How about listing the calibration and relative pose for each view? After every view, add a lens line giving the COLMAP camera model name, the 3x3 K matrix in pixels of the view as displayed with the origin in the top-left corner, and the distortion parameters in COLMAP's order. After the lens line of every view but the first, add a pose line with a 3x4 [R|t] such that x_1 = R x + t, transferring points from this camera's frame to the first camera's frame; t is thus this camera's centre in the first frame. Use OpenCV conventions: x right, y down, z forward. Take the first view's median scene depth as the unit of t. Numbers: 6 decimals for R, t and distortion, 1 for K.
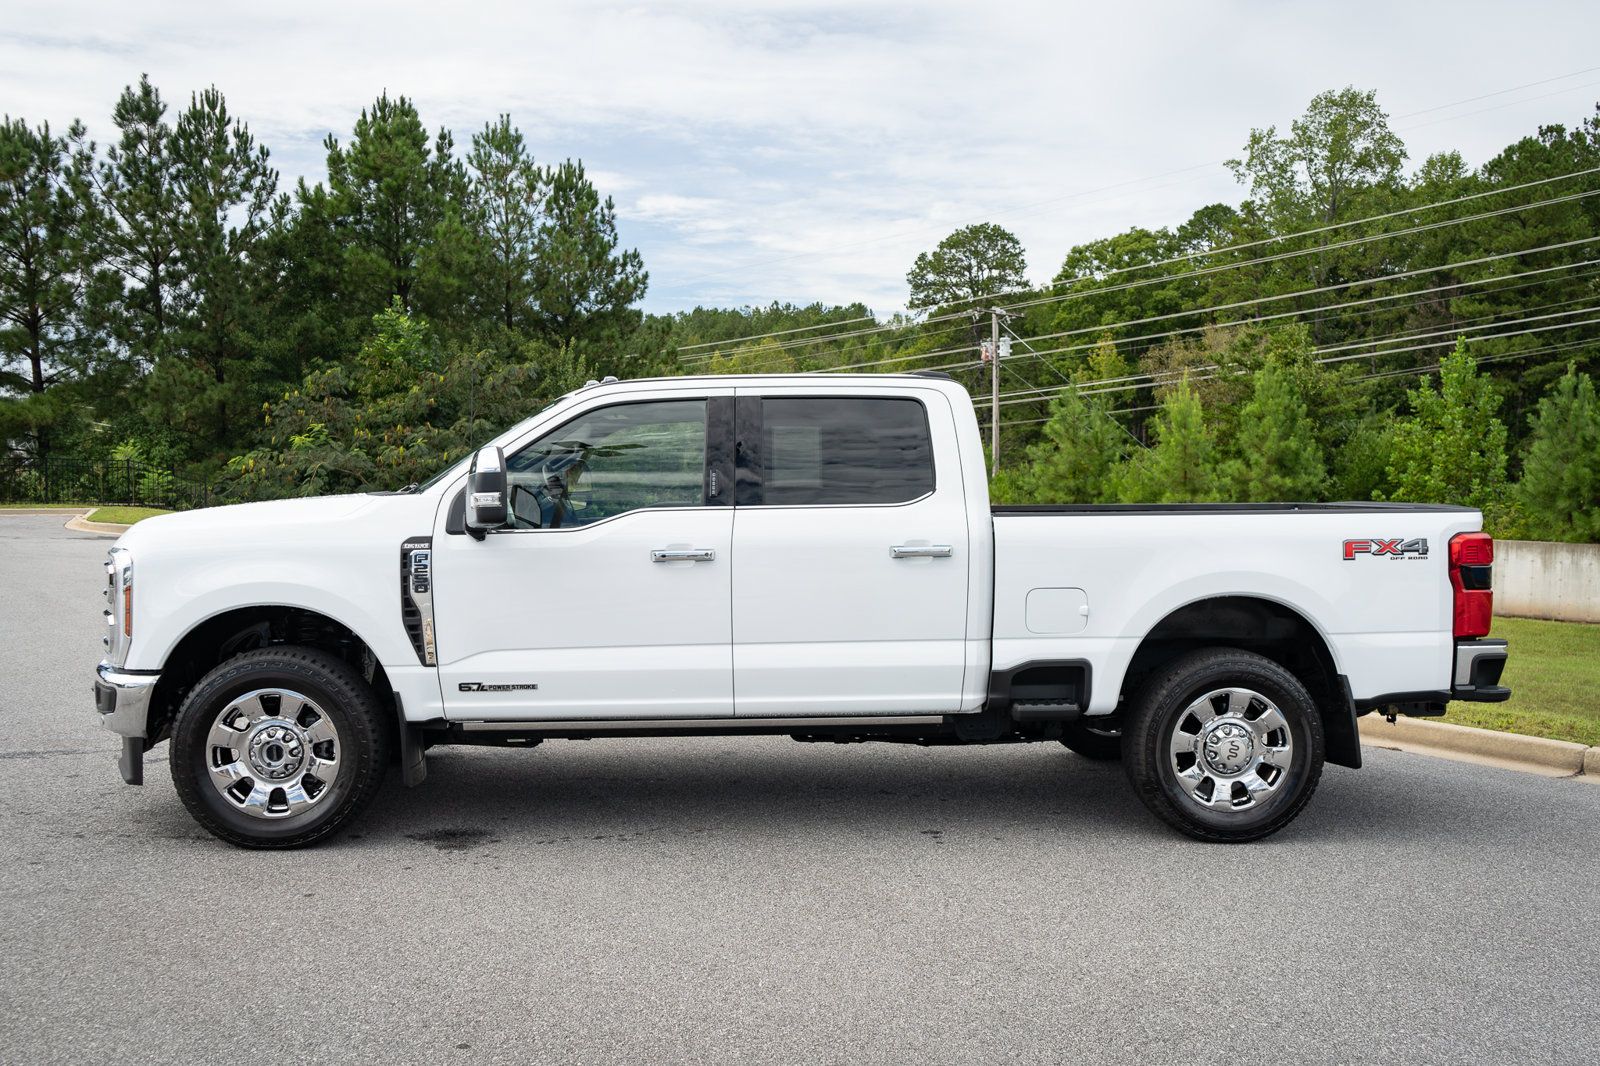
lens RADIAL K [[1316.8, 0, 808.4], [0, 1316.8, 533.8], [0, 0, 1]] dist [-0.005593, 0.008598]
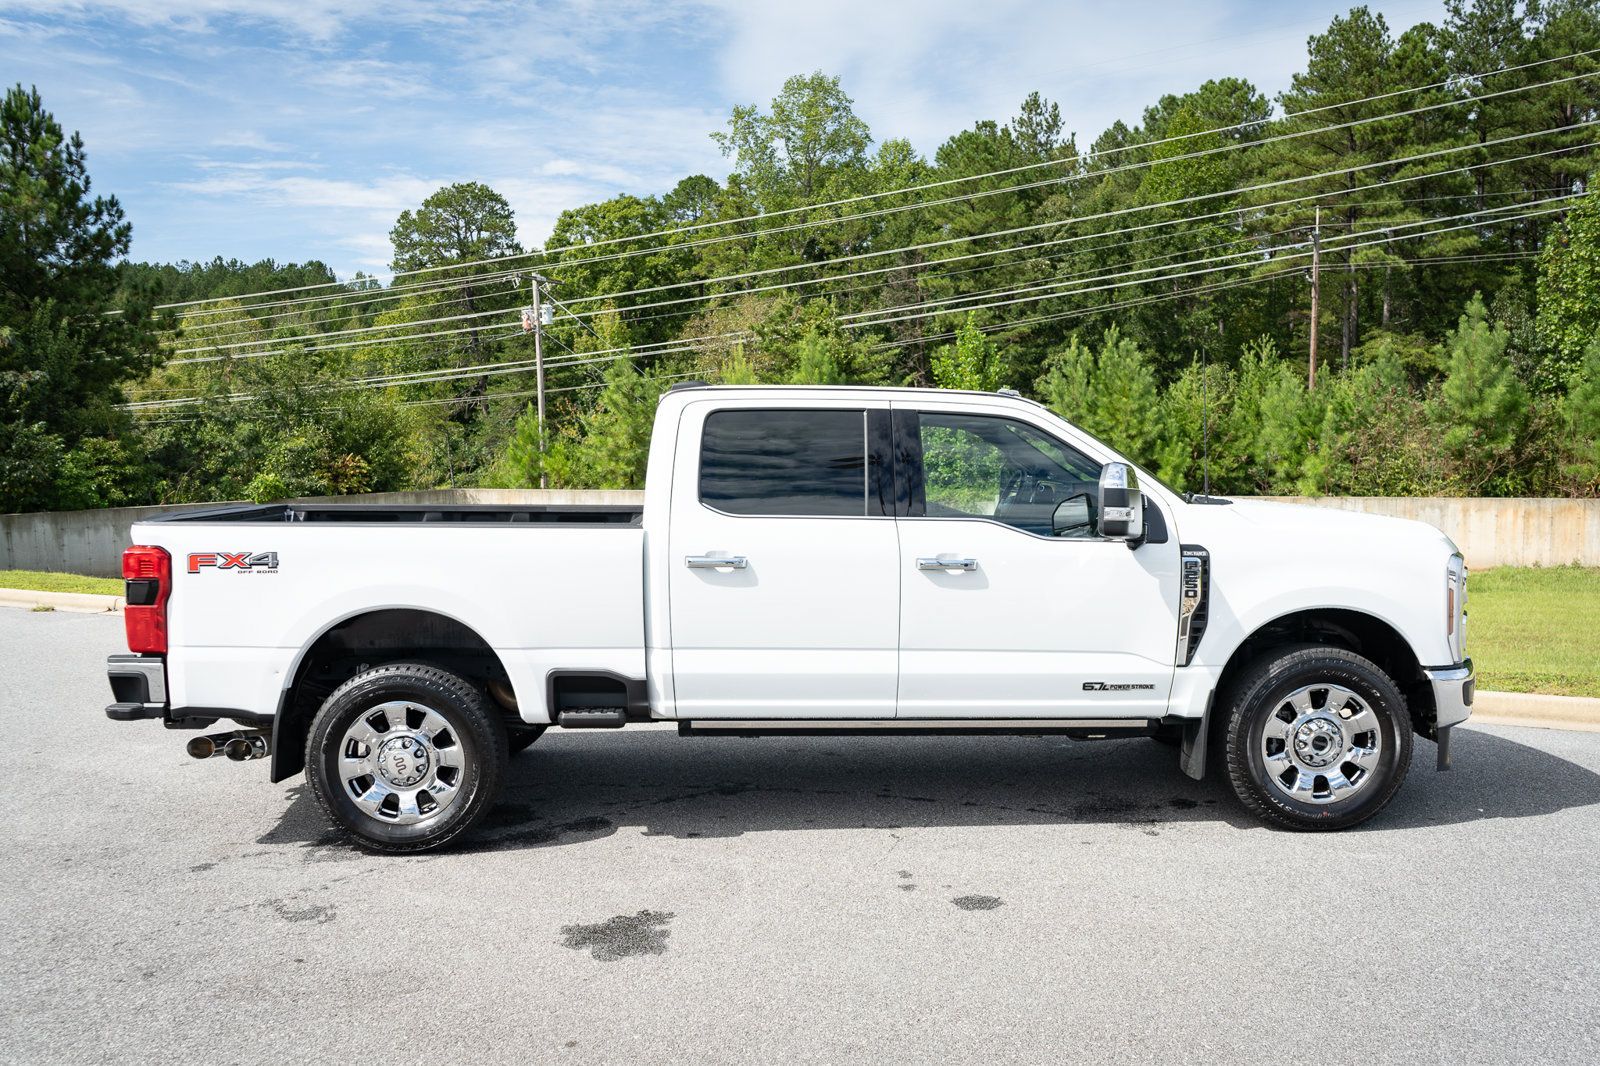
lens RADIAL K [[1316.8, 0, 808.4], [0, 1316.8, 533.8], [0, 0, 1]] dist [-0.005593, 0.008598]
pose [[0.920899, -0.052073, 0.386307, -0.064818], [0.041546, 0.998504, 0.035556, -0.007049], [-0.387580, -0.016694, 0.921685, 0.025453]]
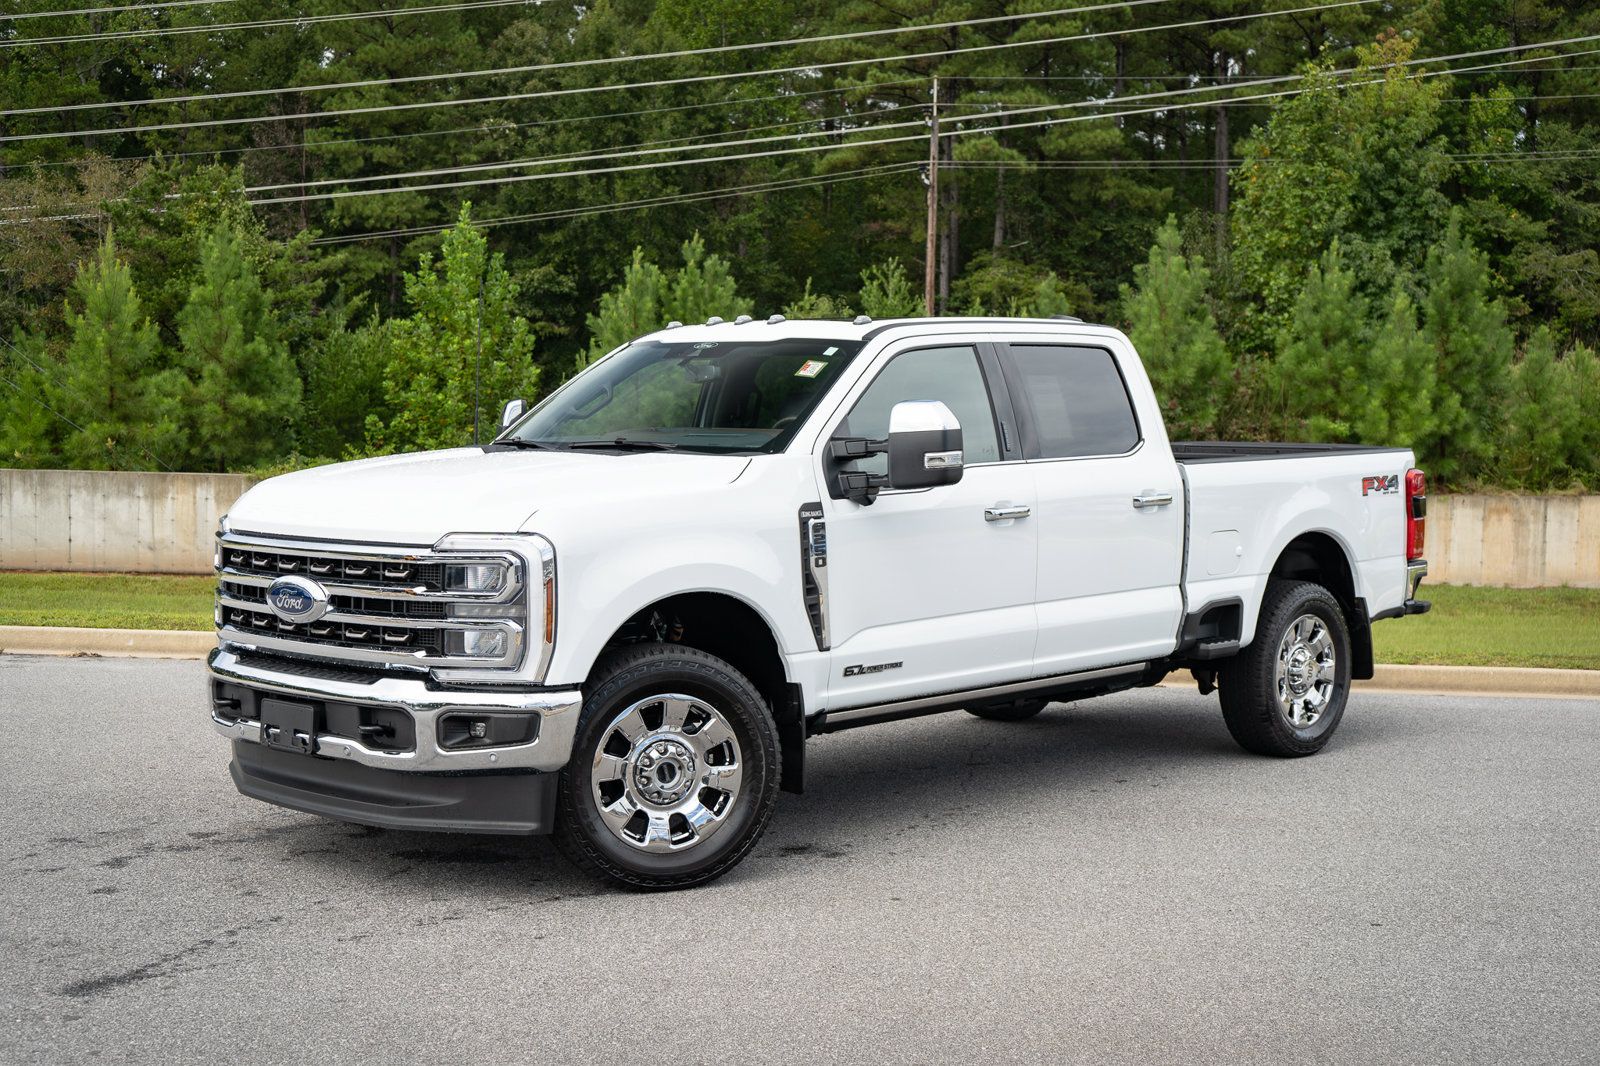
lens RADIAL K [[2168.4, 0, 800.0], [0, 2168.4, 533.0], [0, 0, 1]] dist [0.023130, 0.040525]
pose [[0.736422, -0.044825, 0.675036, -0.171242], [0.028640, 0.998974, 0.035091, -0.003844], [-0.675916, -0.006509, 0.736950, -0.006733]]
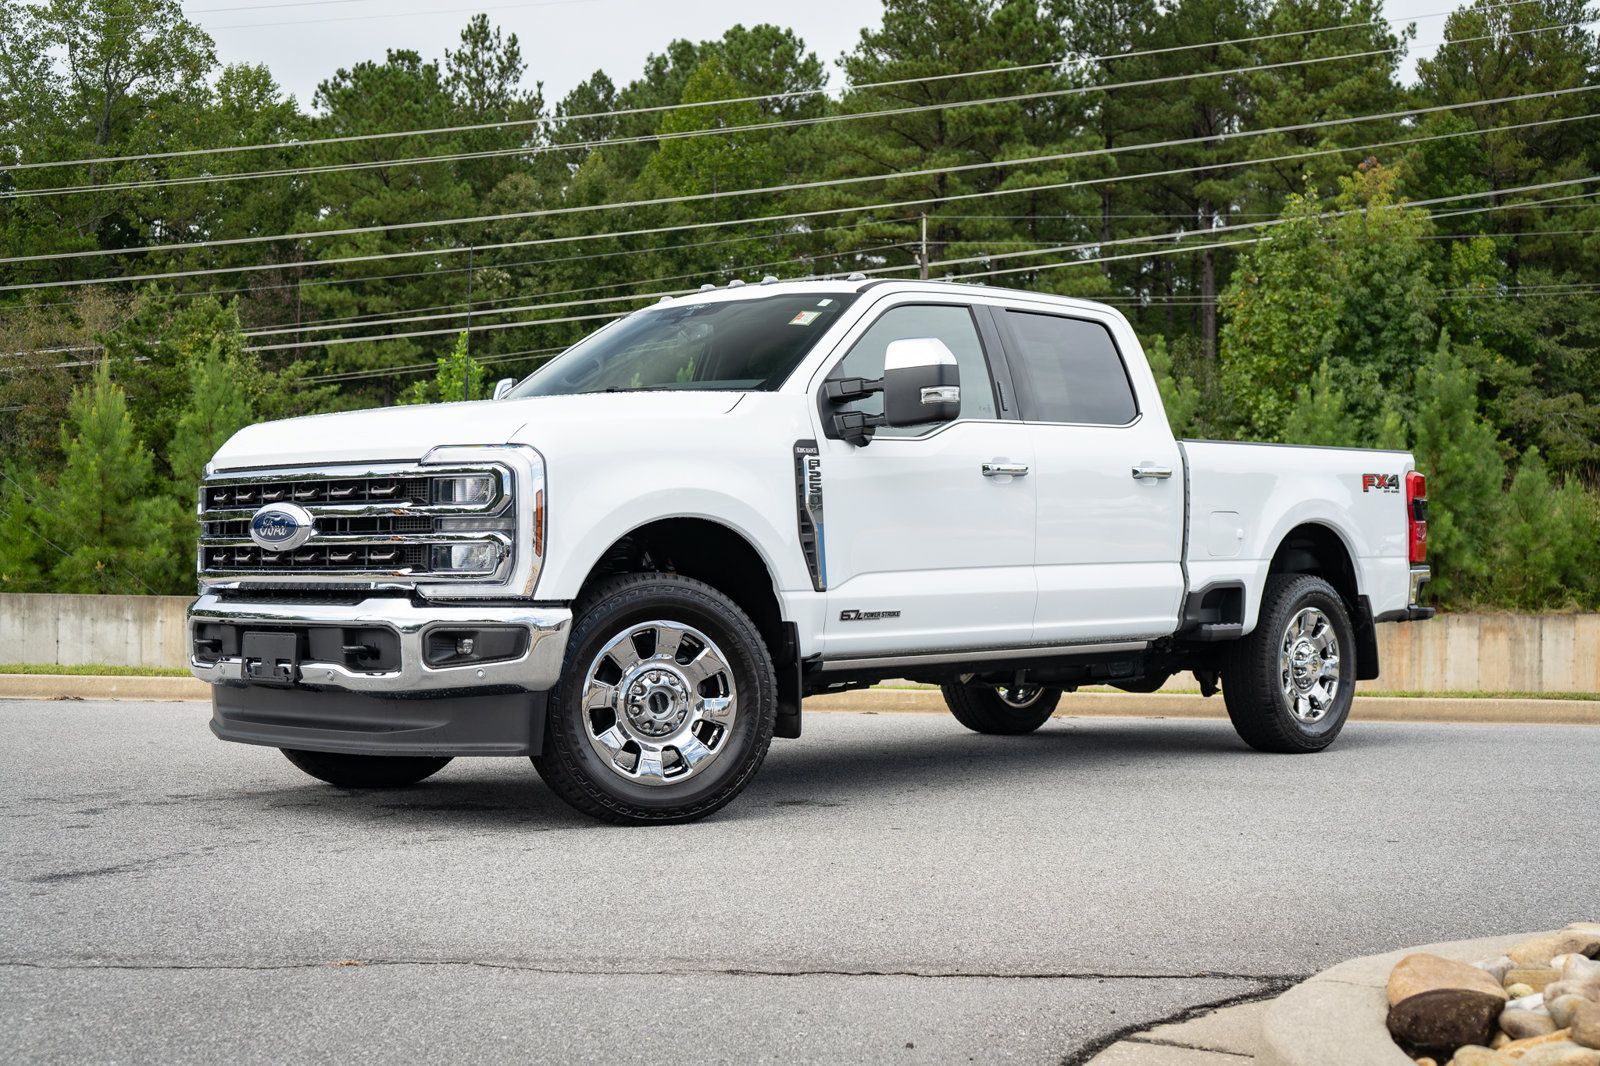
lens RADIAL K [[2168.4, 0, 800.0], [0, 2168.4, 533.0], [0, 0, 1]] dist [0.023130, 0.040525]
pose [[0.733751, 0.003490, 0.679410, -0.169353], [0.033184, 0.998609, -0.040969, 0.016212], [-0.678608, 0.052607, 0.732615, -0.003332]]
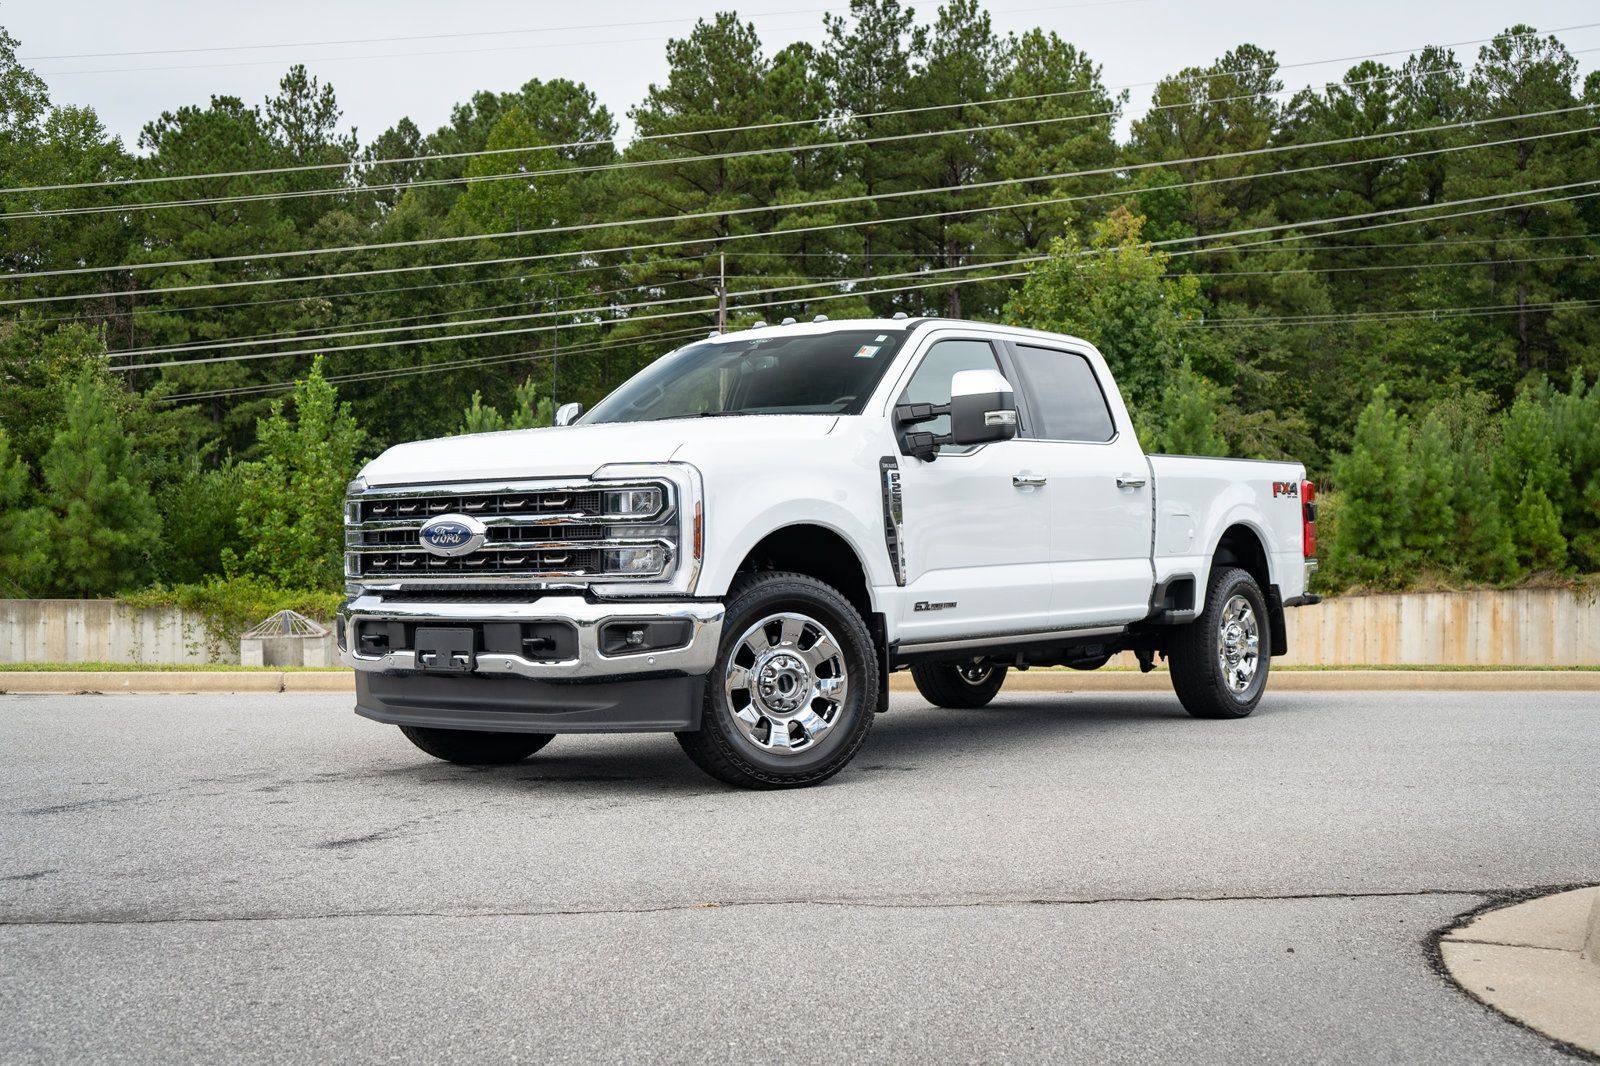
lens RADIAL K [[1942.0, 0, 800.0], [0, 1942.0, 533.0], [0, 0, 1]] dist [0.010783, 0.033266]
pose [[0.649191, -0.001911, 0.760623, -0.196738], [0.046717, 0.998209, -0.037365, 0.015105], [-0.759189, 0.059792, 0.648118, 0.013711]]
